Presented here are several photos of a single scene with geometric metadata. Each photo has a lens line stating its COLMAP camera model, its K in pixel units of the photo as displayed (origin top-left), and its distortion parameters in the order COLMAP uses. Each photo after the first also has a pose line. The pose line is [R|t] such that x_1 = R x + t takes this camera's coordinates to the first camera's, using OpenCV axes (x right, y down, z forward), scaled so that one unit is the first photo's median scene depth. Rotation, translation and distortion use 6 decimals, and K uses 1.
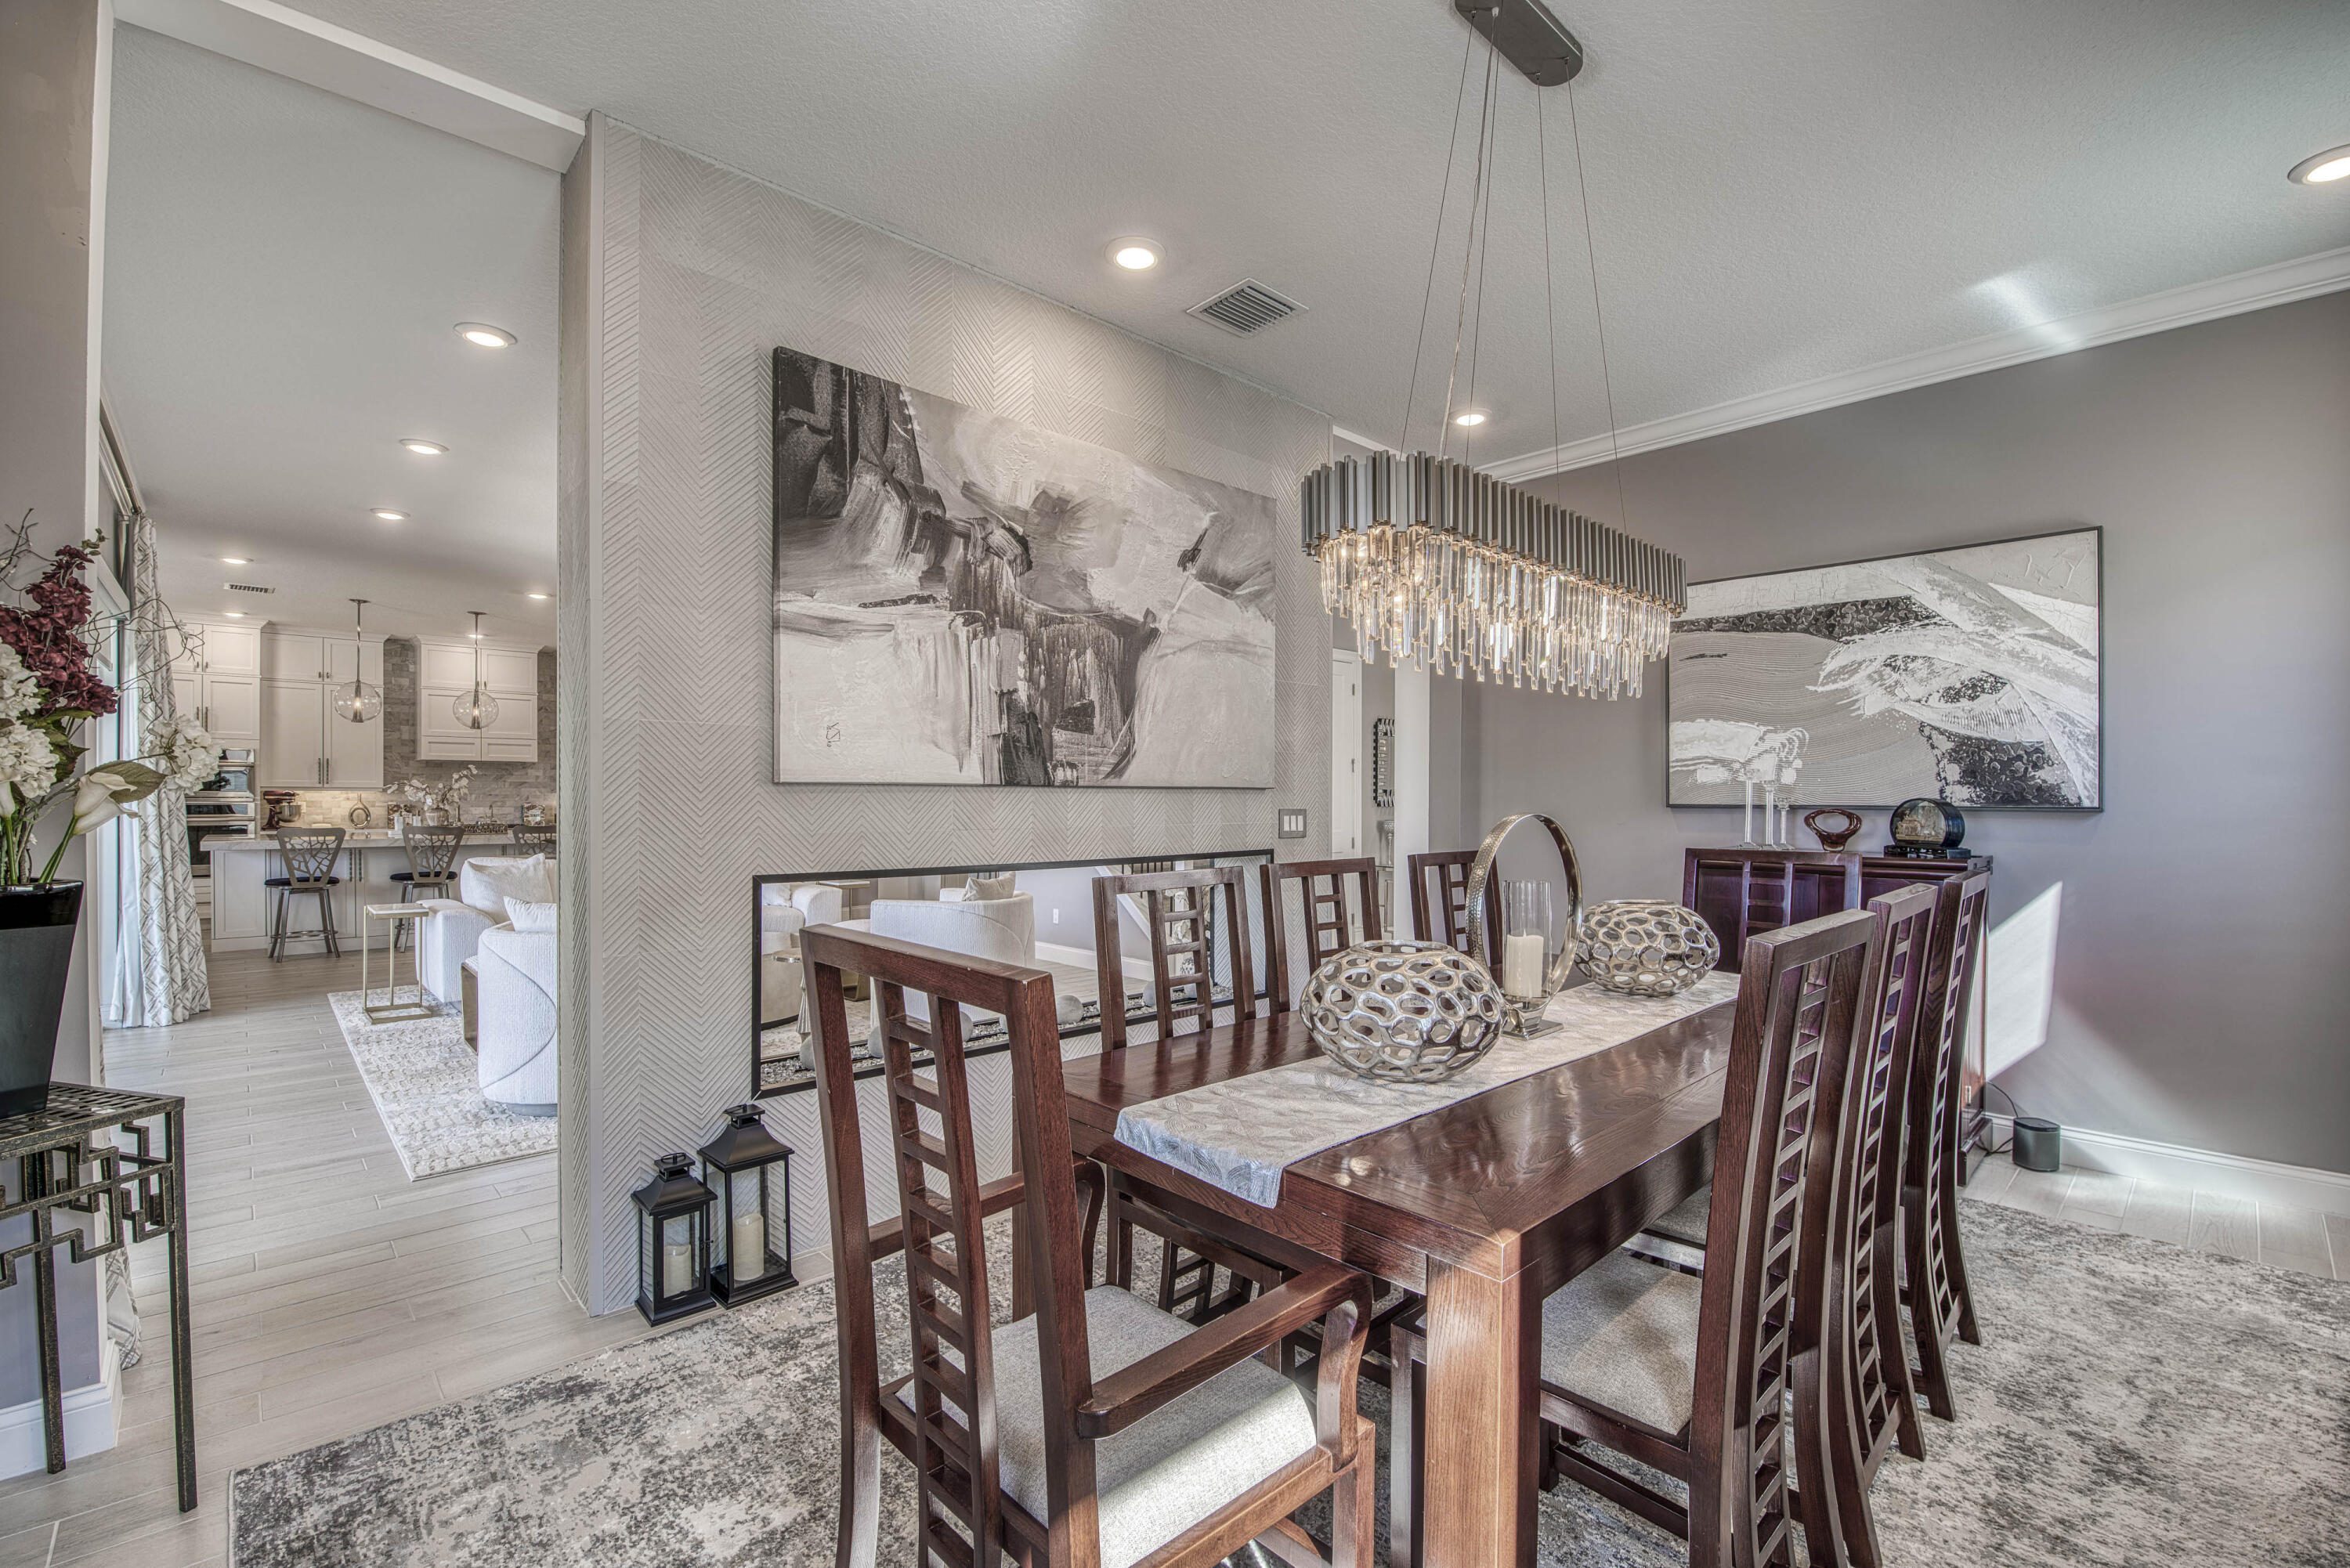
lens RADIAL K [[1011.6, 0, 1186.1], [0, 1011.6, 803.7], [0, 0, 1]] dist [-0.004723, -0.008117]
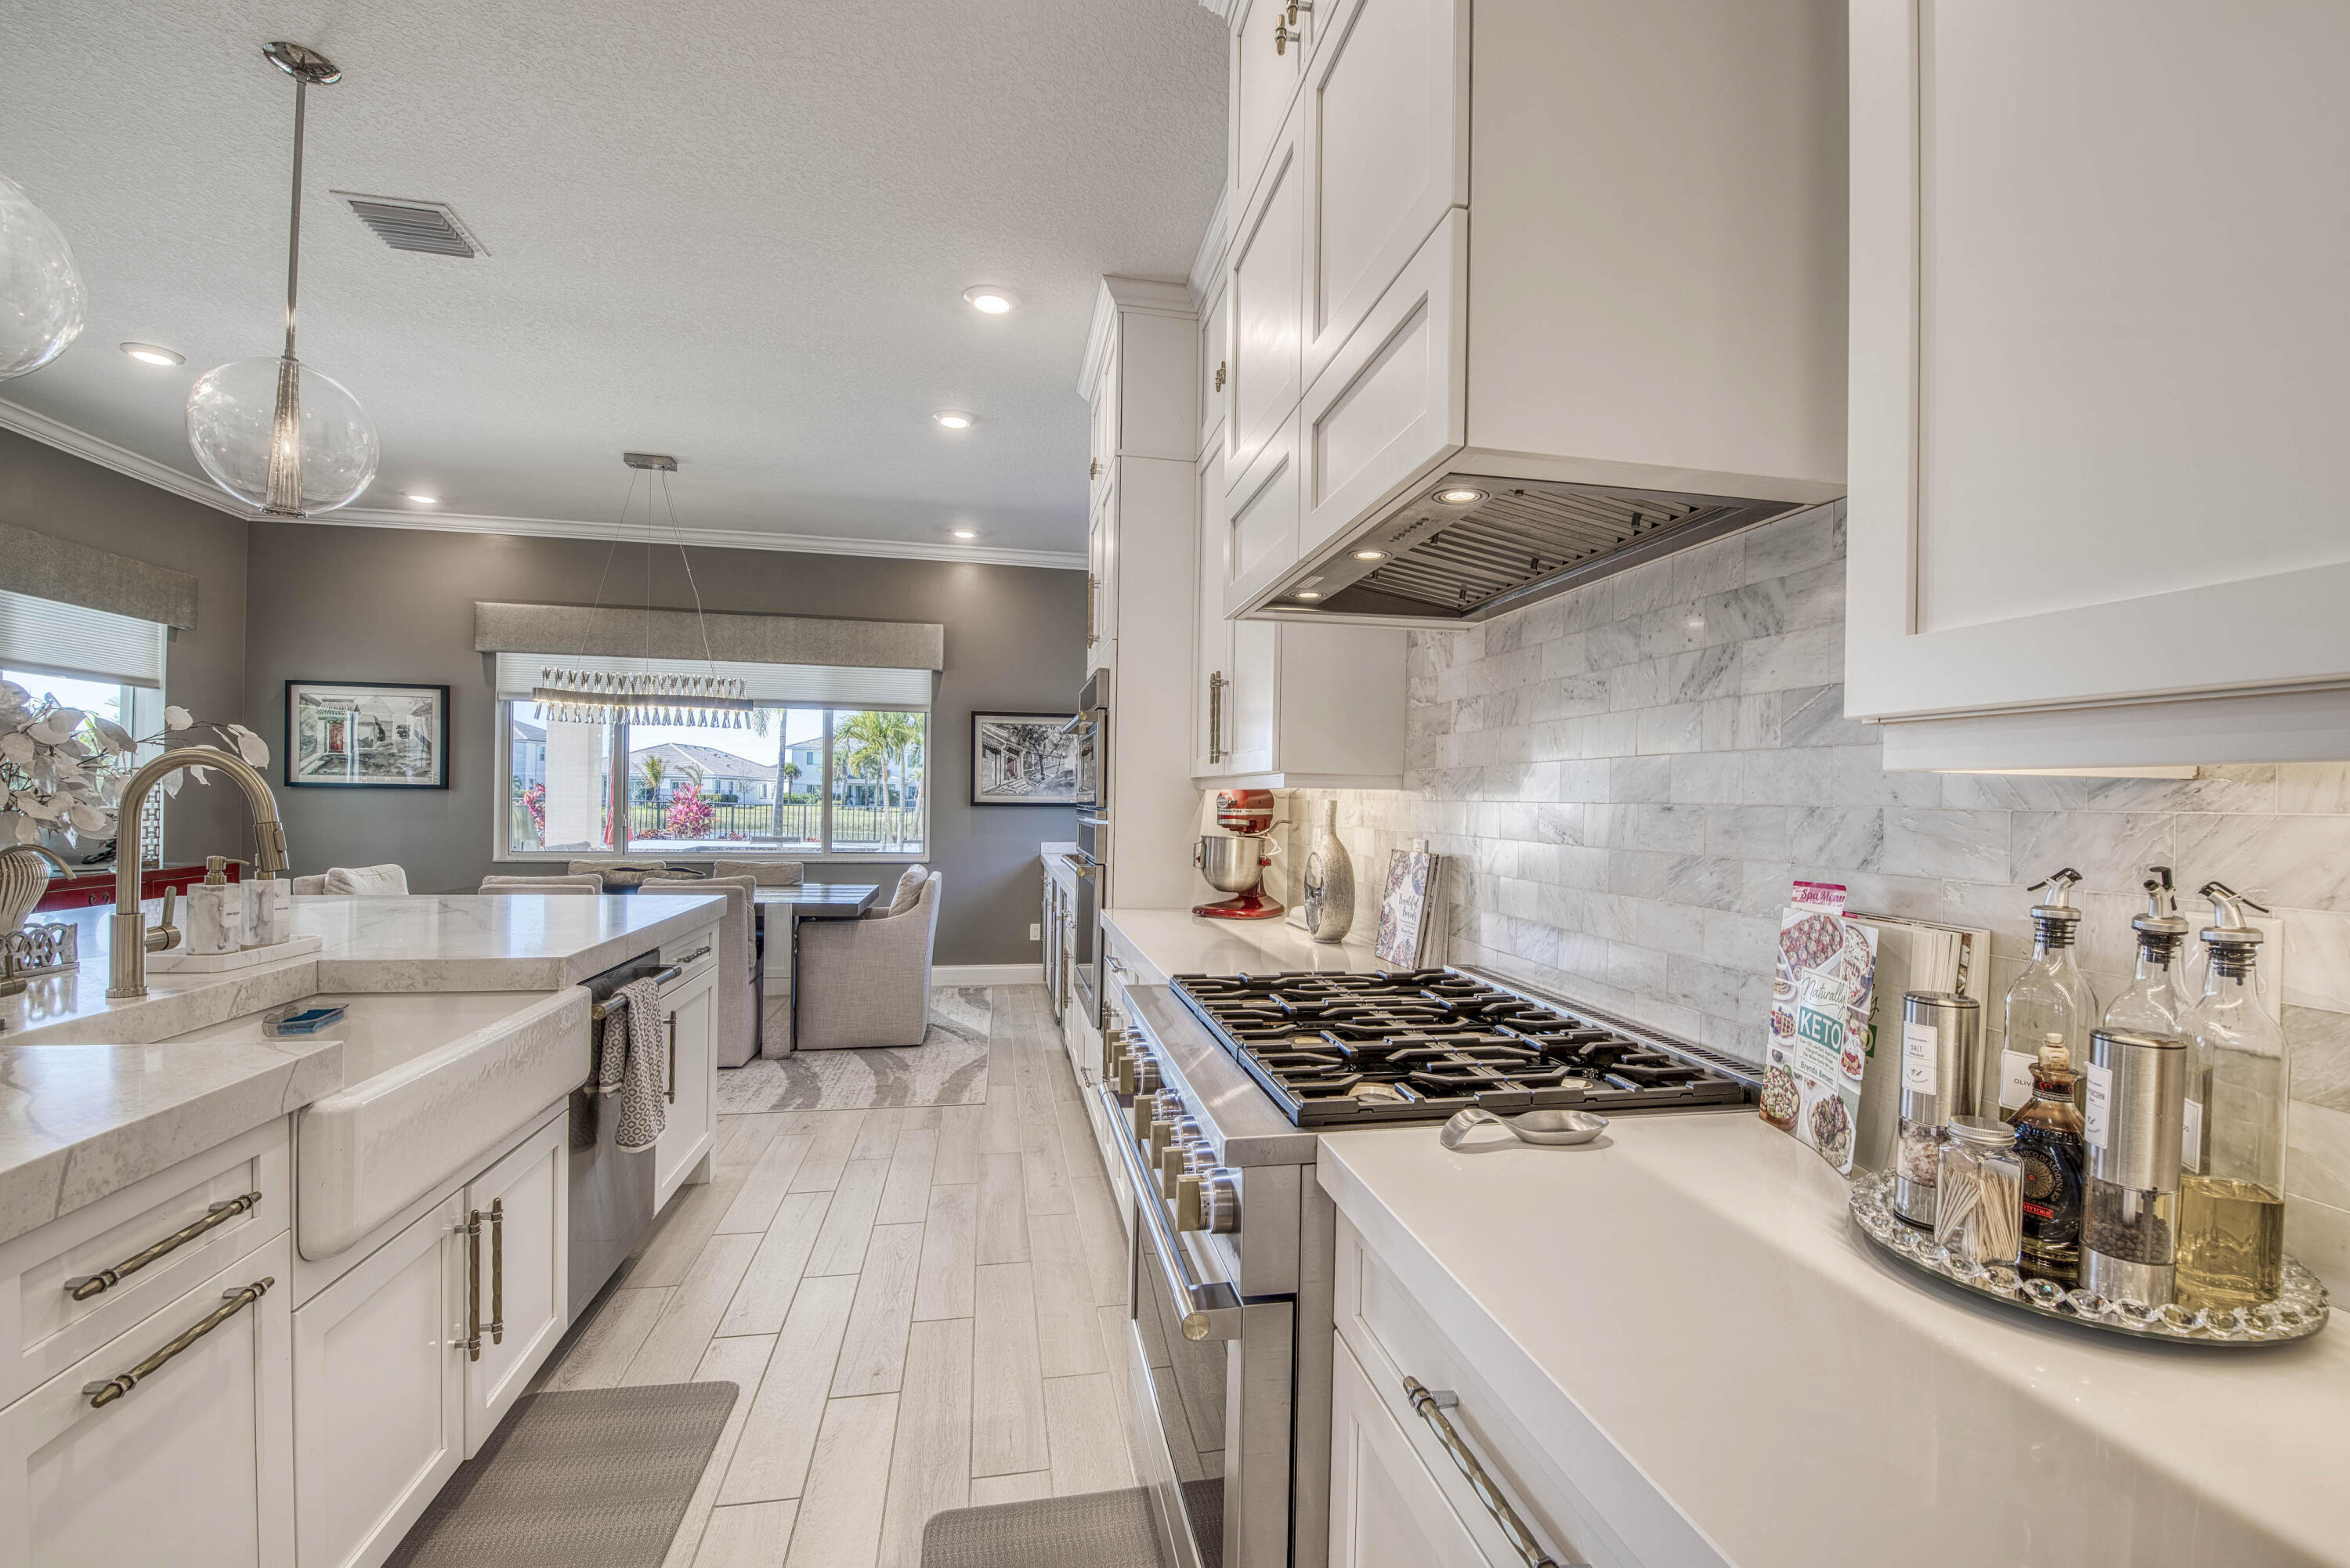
lens RADIAL K [[1011.6, 0, 1205.4], [0, 1011.6, 805.0], [0, 0, 1]] dist [-0.004723, -0.008117]
pose [[-0.514047, -0.009378, -0.857711, -0.754382], [-0.024357, 0.999697, 0.003667, -0.011252], [0.857416, 0.022776, -0.514119, 1.402576]]
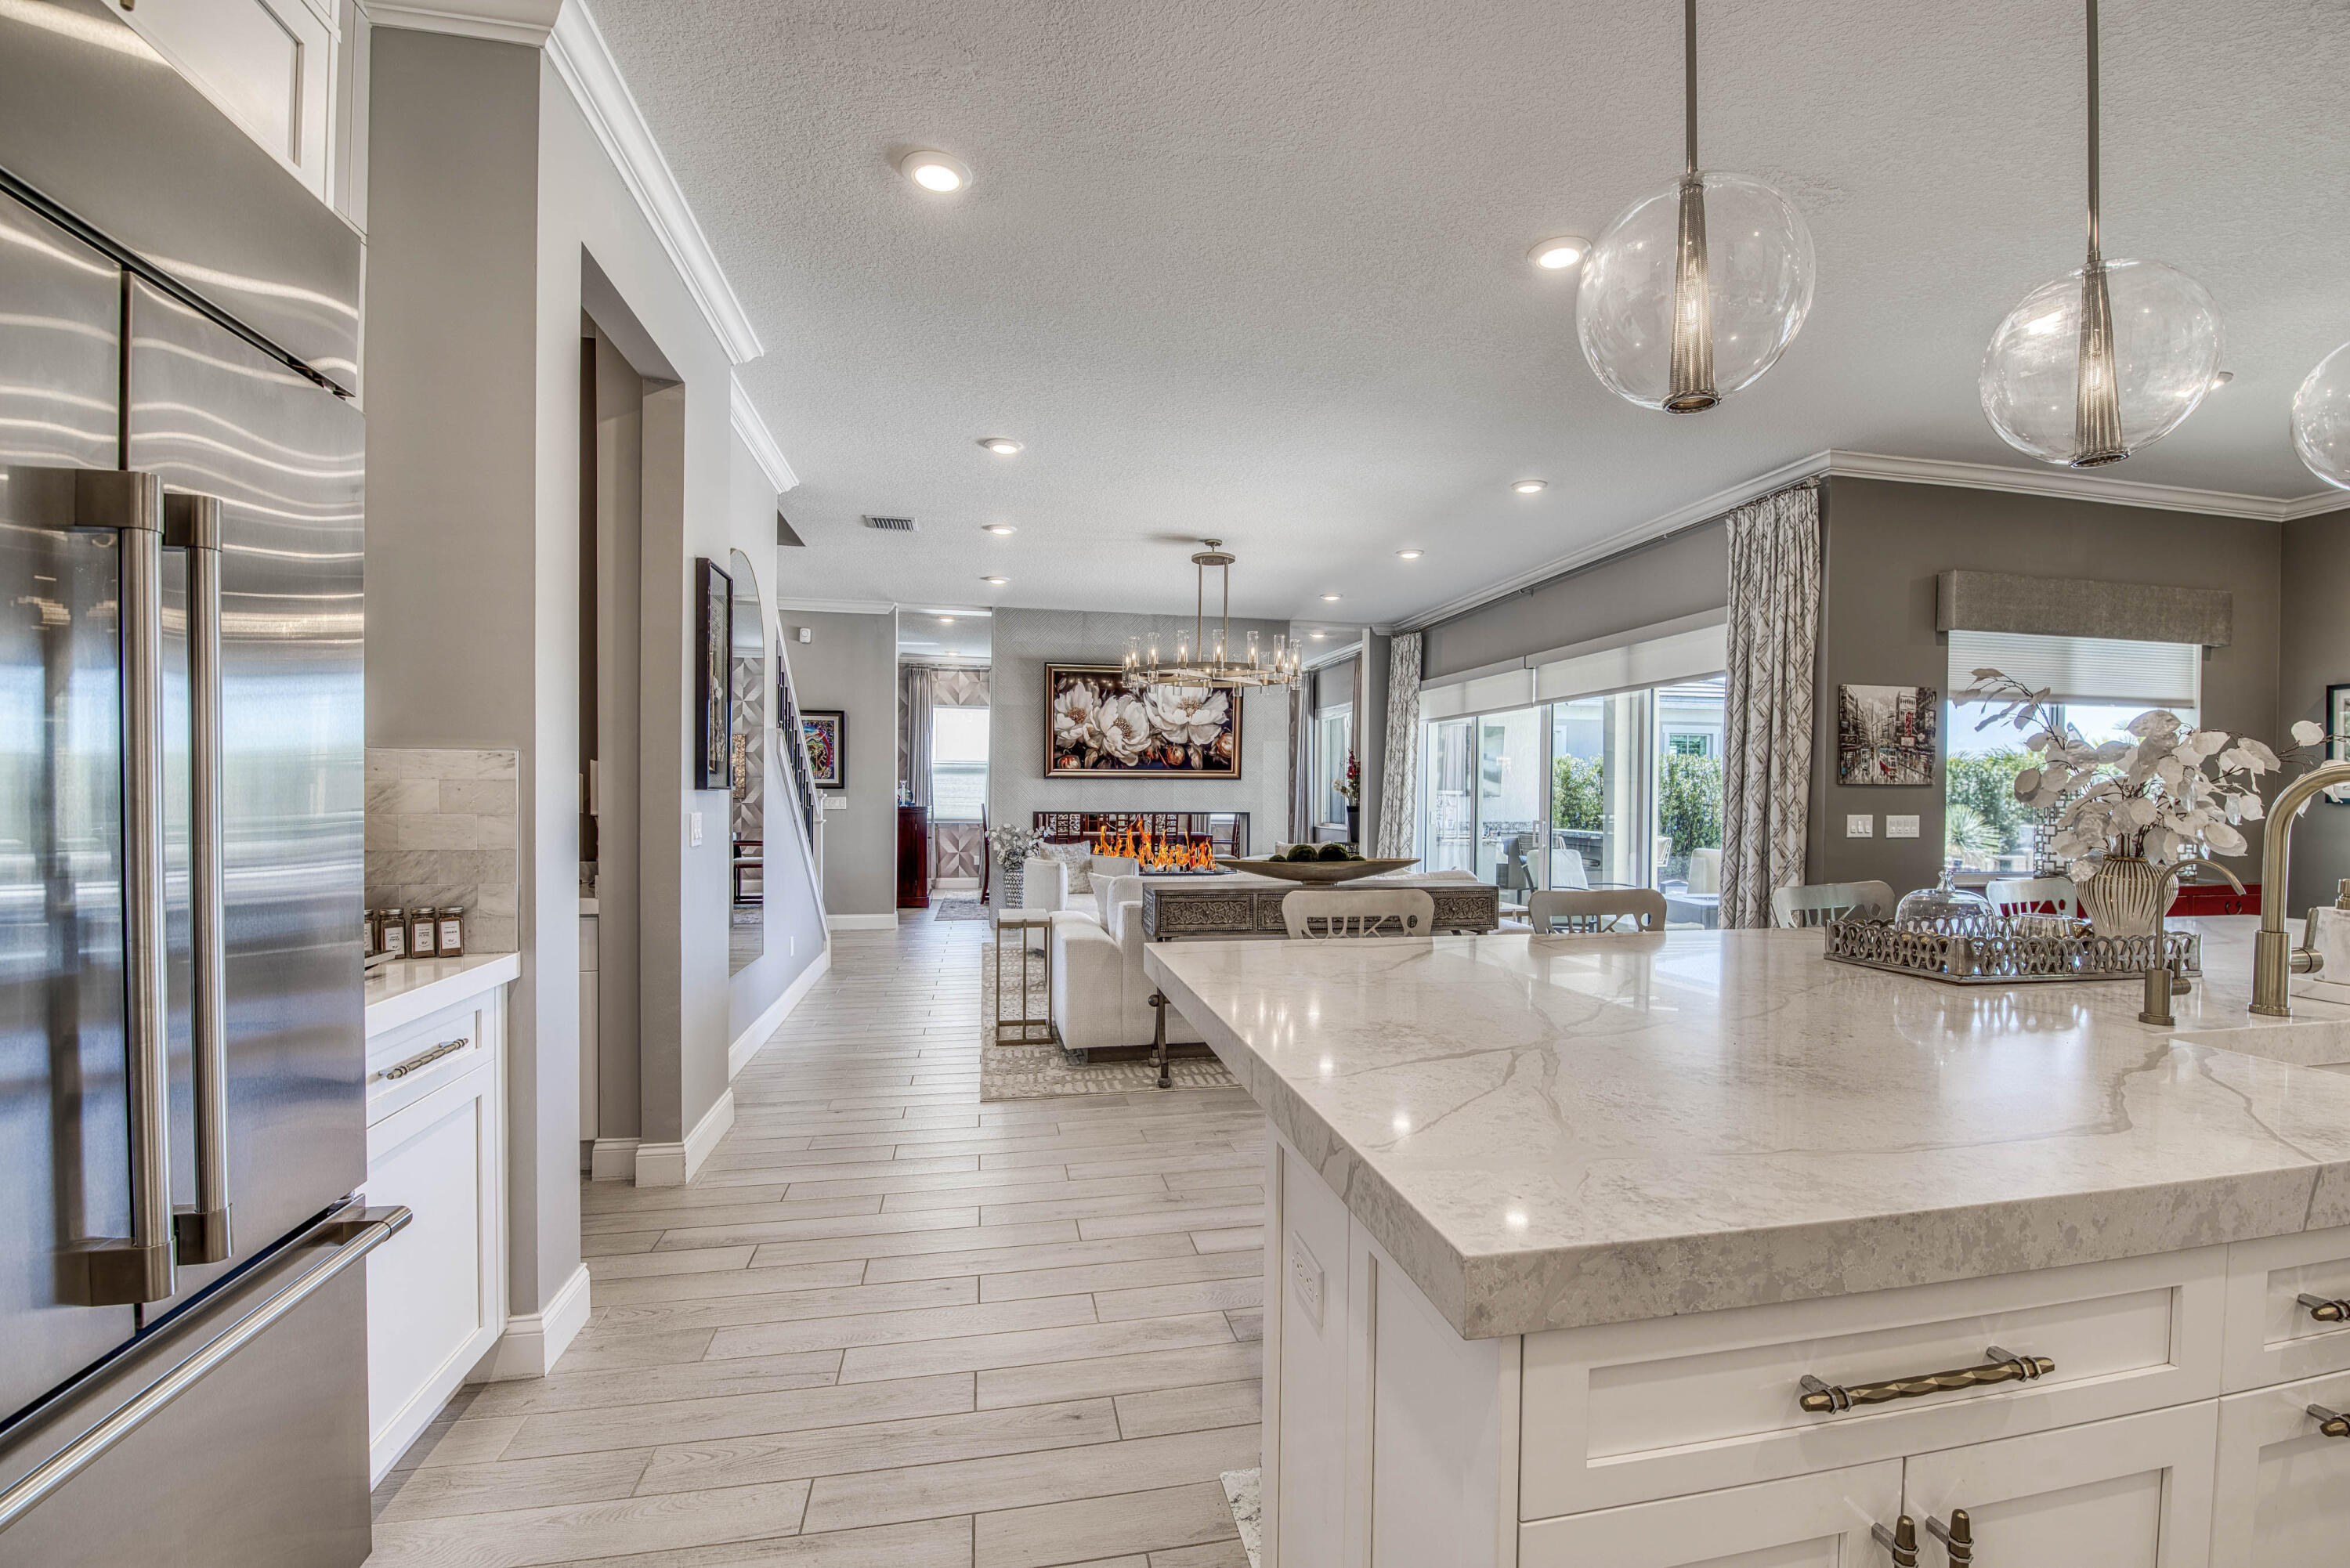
lens RADIAL K [[1011.6, 0, 1198.8], [0, 1011.6, 805.9], [0, 0, 1]] dist [-0.004723, -0.008117]
pose [[-0.857330, -0.018257, 0.514444, -0.733180], [-0.008859, 0.999746, 0.020715, -0.010824], [-0.514691, 0.013202, -0.857274, 1.396666]]
